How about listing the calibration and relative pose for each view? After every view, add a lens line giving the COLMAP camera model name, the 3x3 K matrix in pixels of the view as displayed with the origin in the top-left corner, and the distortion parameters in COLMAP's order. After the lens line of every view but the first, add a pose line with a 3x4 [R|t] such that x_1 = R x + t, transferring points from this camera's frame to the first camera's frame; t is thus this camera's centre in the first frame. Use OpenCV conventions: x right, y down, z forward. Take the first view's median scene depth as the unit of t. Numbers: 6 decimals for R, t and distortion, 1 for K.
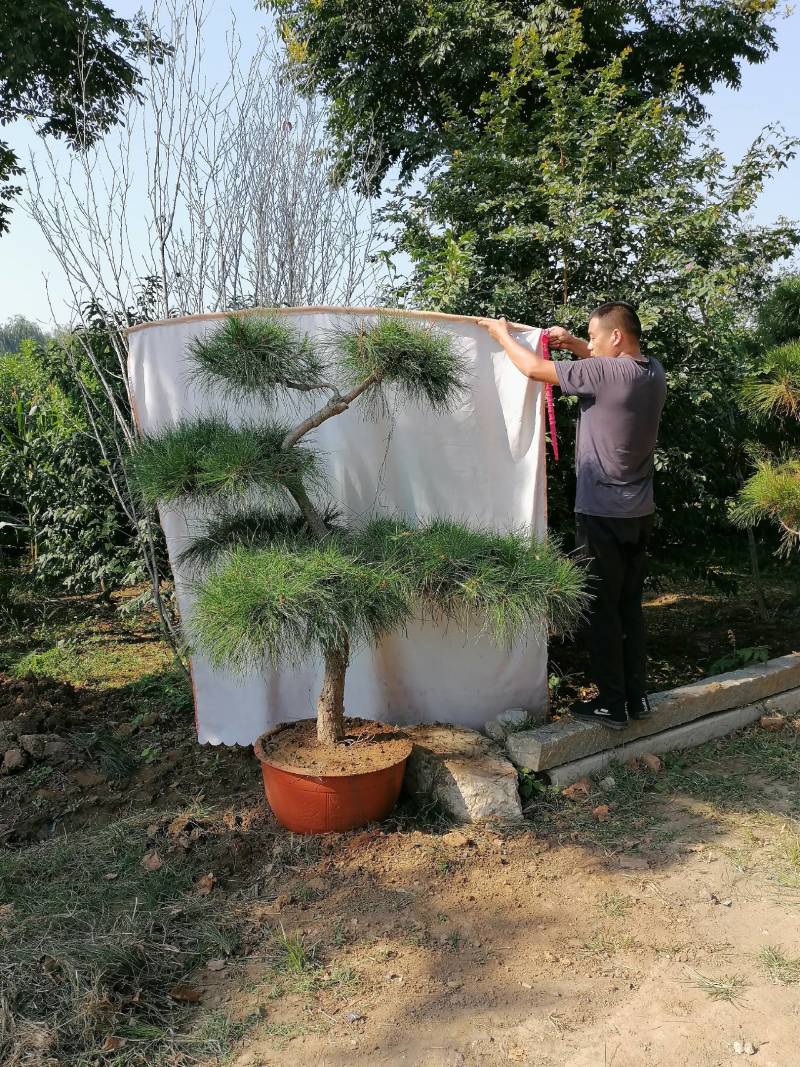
lens RADIAL K [[888.1, 0, 372.5], [0, 888.1, 533.2], [0, 0, 1]] dist [0.014742, -0.008491]
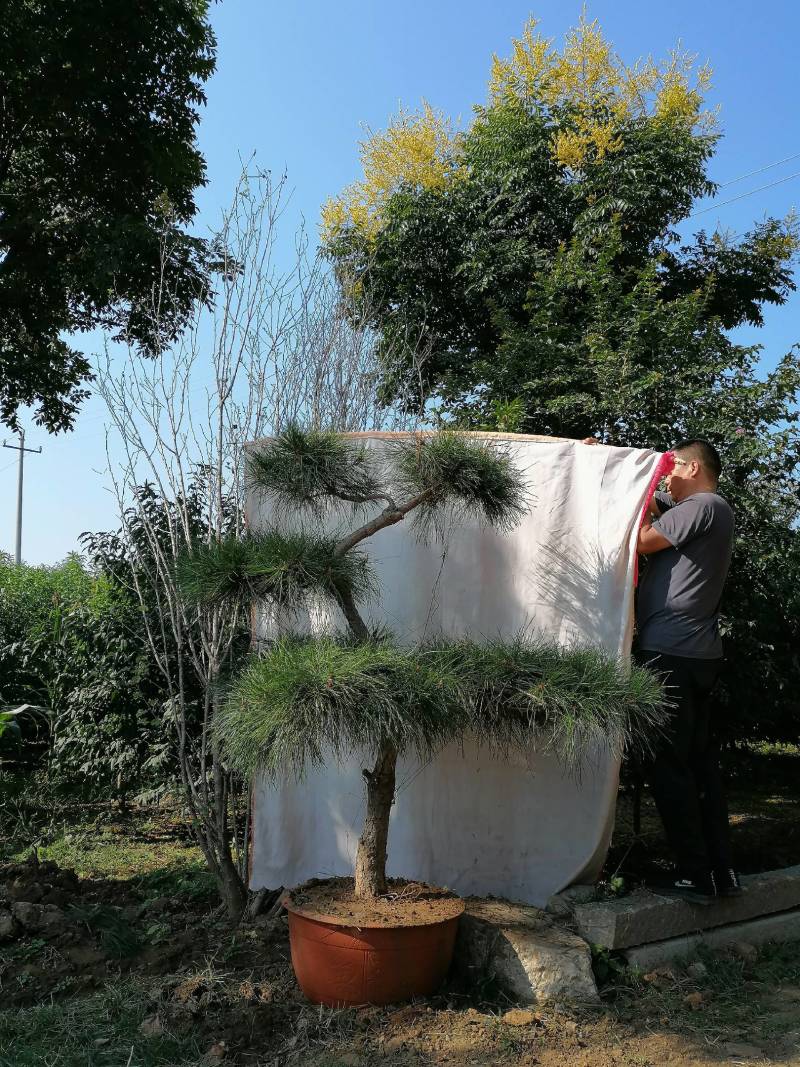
lens RADIAL K [[888.1, 0, 372.5], [0, 888.1, 533.2], [0, 0, 1]] dist [0.014742, -0.008491]
pose [[0.998893, 0.029420, -0.036706, -0.022485], [-0.038684, 0.957715, -0.285106, 0.137302], [0.026766, 0.286210, 0.957793, 0.068908]]
